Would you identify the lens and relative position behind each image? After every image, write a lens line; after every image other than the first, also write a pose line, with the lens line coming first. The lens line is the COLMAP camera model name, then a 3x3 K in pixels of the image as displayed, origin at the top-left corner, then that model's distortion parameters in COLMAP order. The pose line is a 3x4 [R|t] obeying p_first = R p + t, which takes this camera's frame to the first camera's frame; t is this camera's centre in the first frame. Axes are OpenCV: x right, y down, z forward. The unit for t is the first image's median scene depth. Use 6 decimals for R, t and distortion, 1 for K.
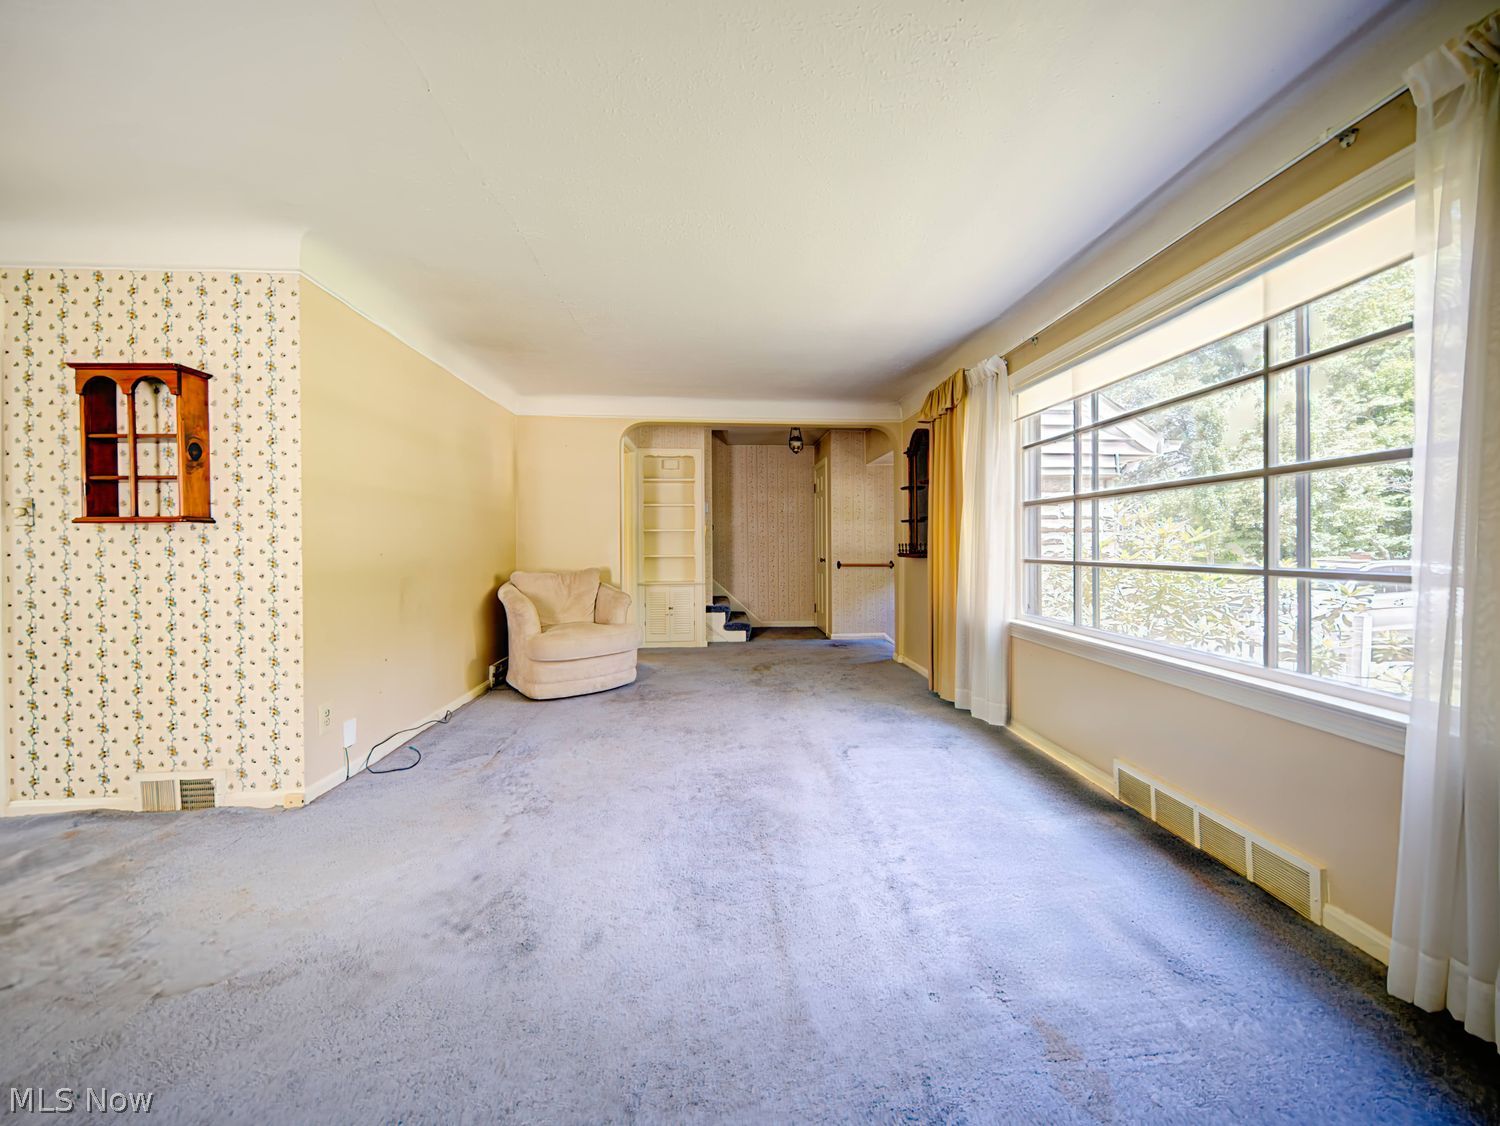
lens RADIAL K [[542.0, 0, 755.8], [0, 542.0, 548.9], [0, 0, 1]] dist [0.008670, -0.004833]
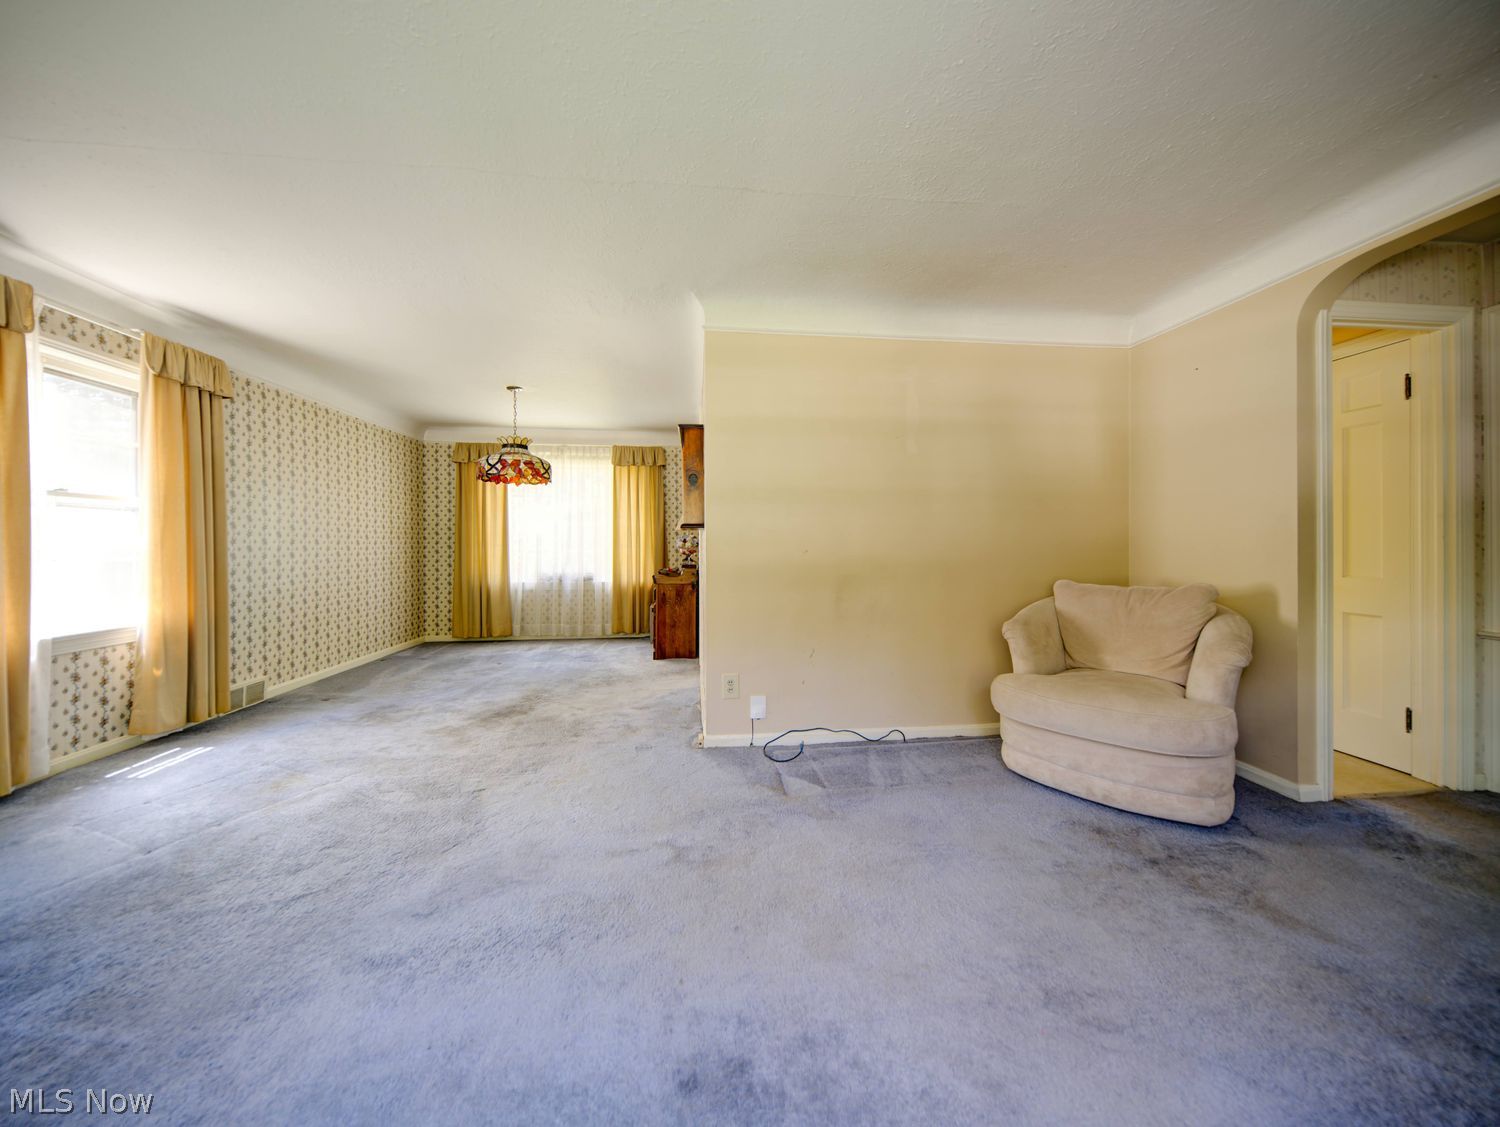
lens RADIAL K [[547.9, 0, 757.3], [0, 547.9, 542.2], [0, 0, 1]] dist [0.001453, -0.002367]
pose [[0.041393, 0.000217, -0.999143, 0.458554], [-0.004939, 0.999988, 0.000012, -0.008639], [0.999131, 0.004934, 0.041393, 1.090580]]
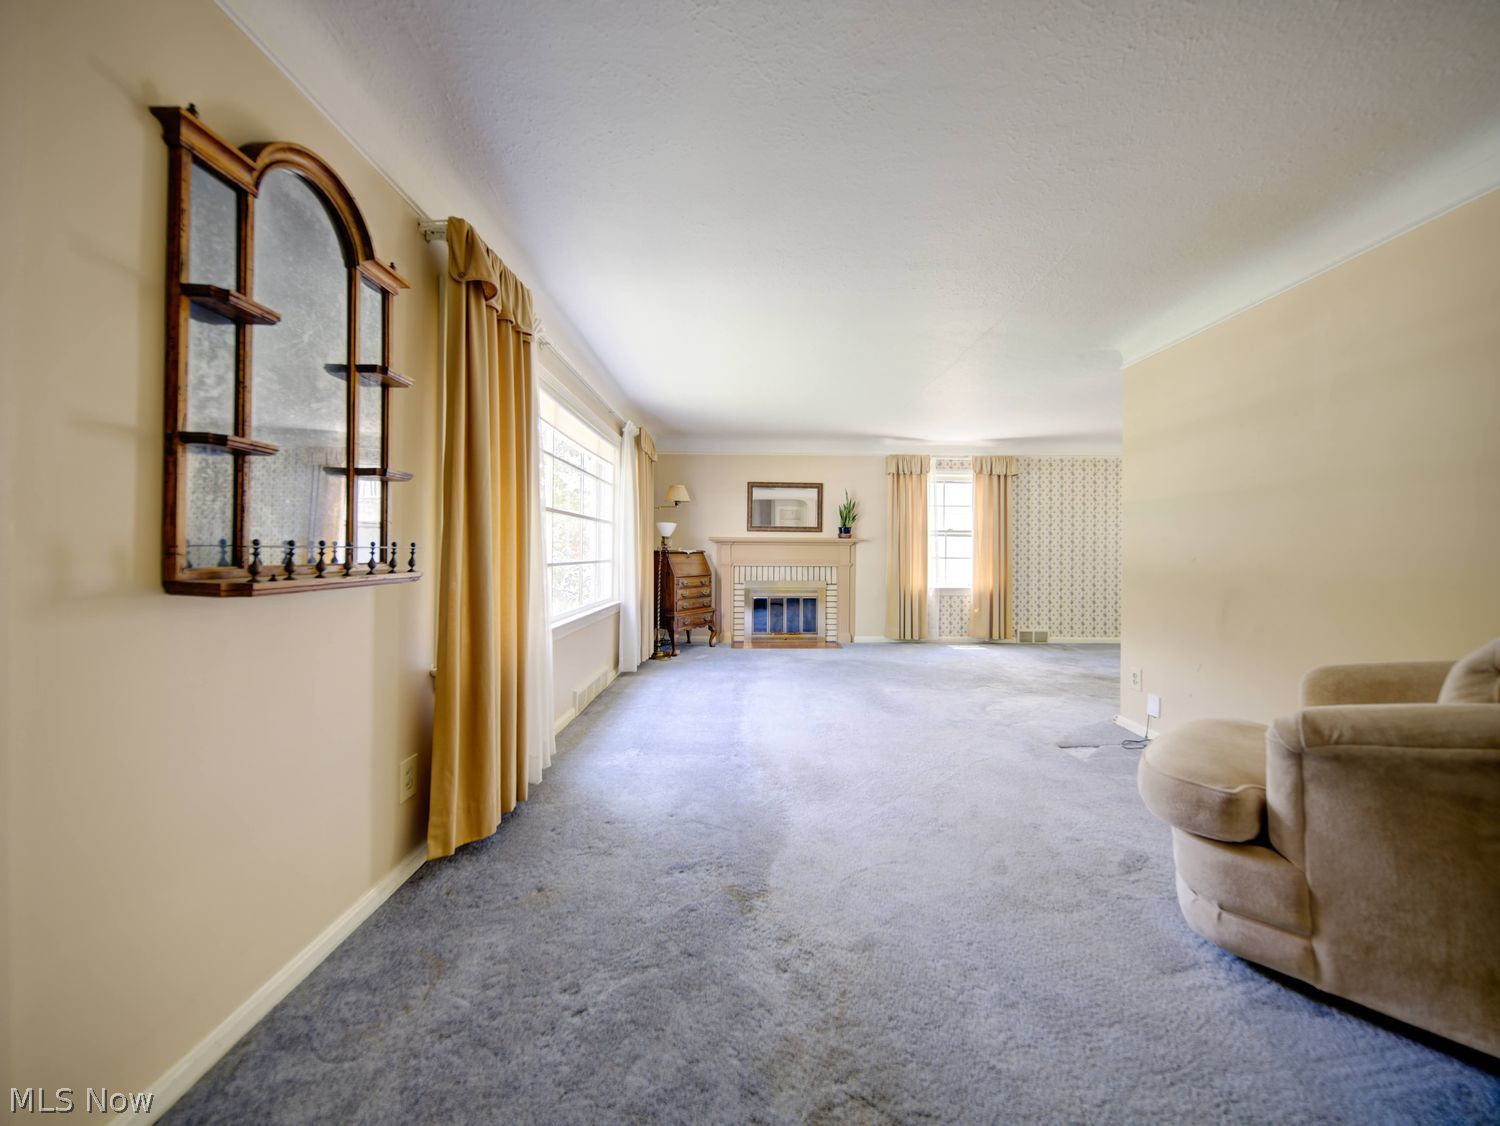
lens RADIAL K [[541.3, 0, 755.4], [0, 541.3, 555.5], [0, 0, 1]] dist [-0.000141, -0.002292]
pose [[-0.998127, -0.002666, 0.061124, 0.073292], [-0.001880, 0.999915, 0.012909, -0.011349], [-0.061153, 0.012770, -0.998047, 2.607198]]
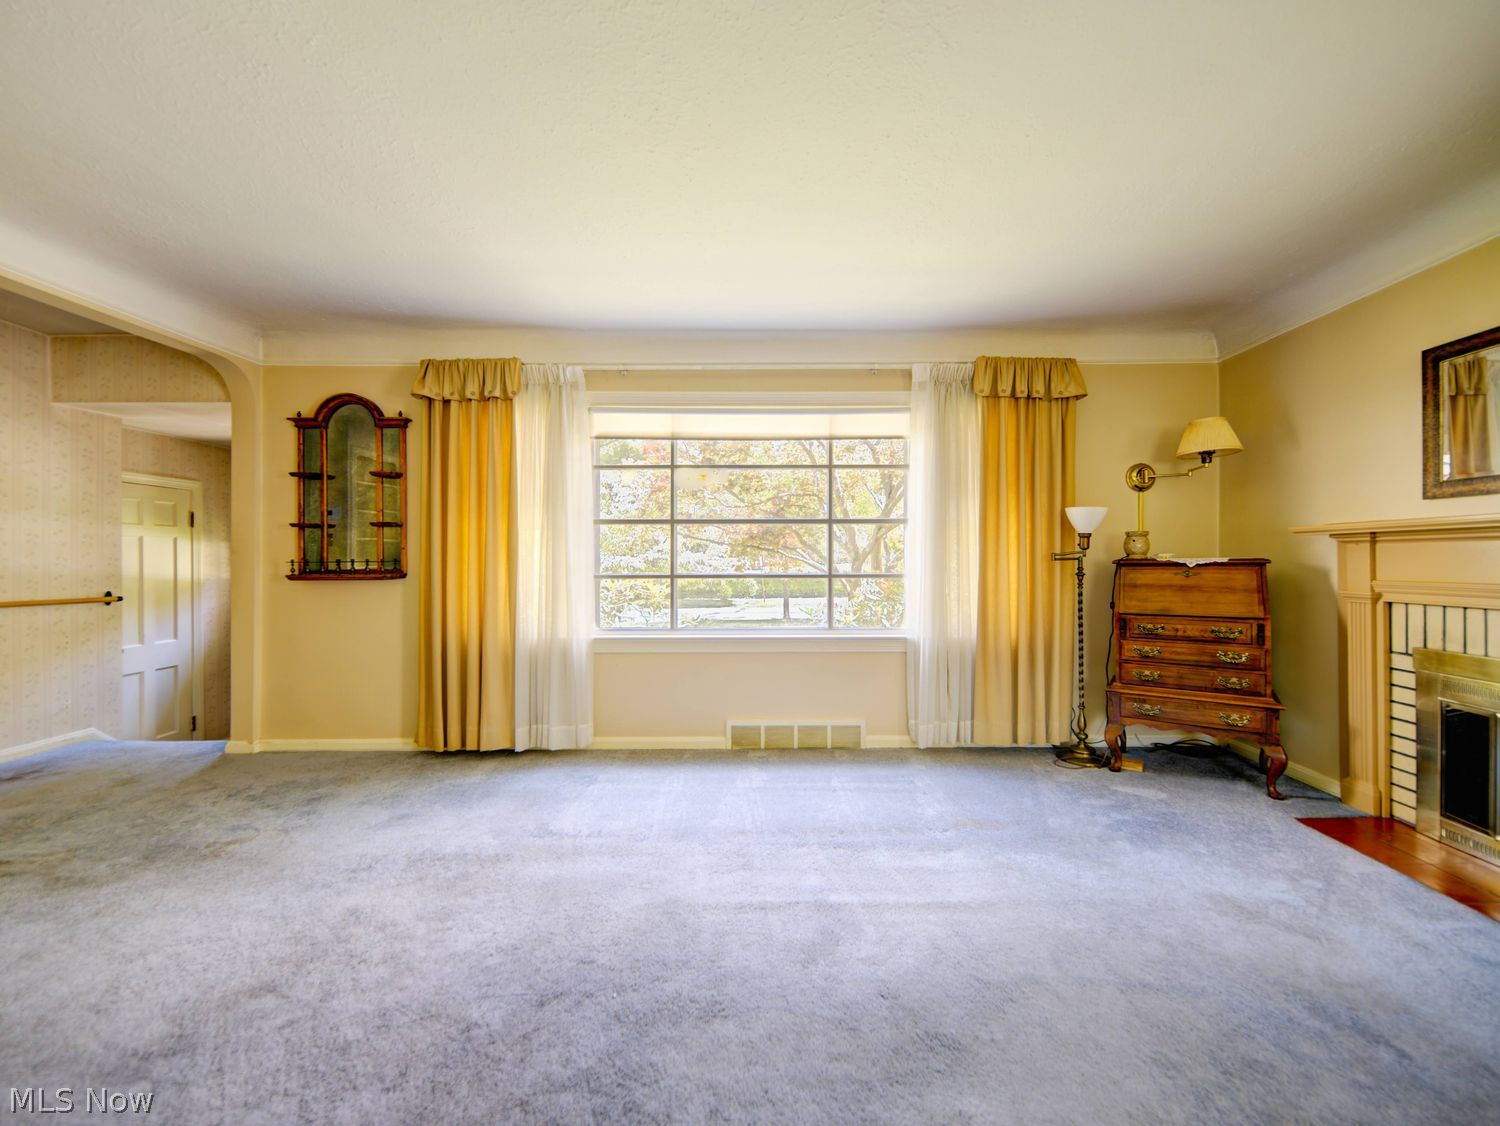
lens RADIAL K [[585.9, 0, 782.5], [0, 585.9, 553.2], [0, 0, 1]] dist [0.001509, -0.002649]
pose [[0.069861, 0.012928, 0.997473, -0.811886], [0.009511, 0.999862, -0.013625, -0.004789], [-0.997511, 0.010439, 0.069728, 0.798211]]
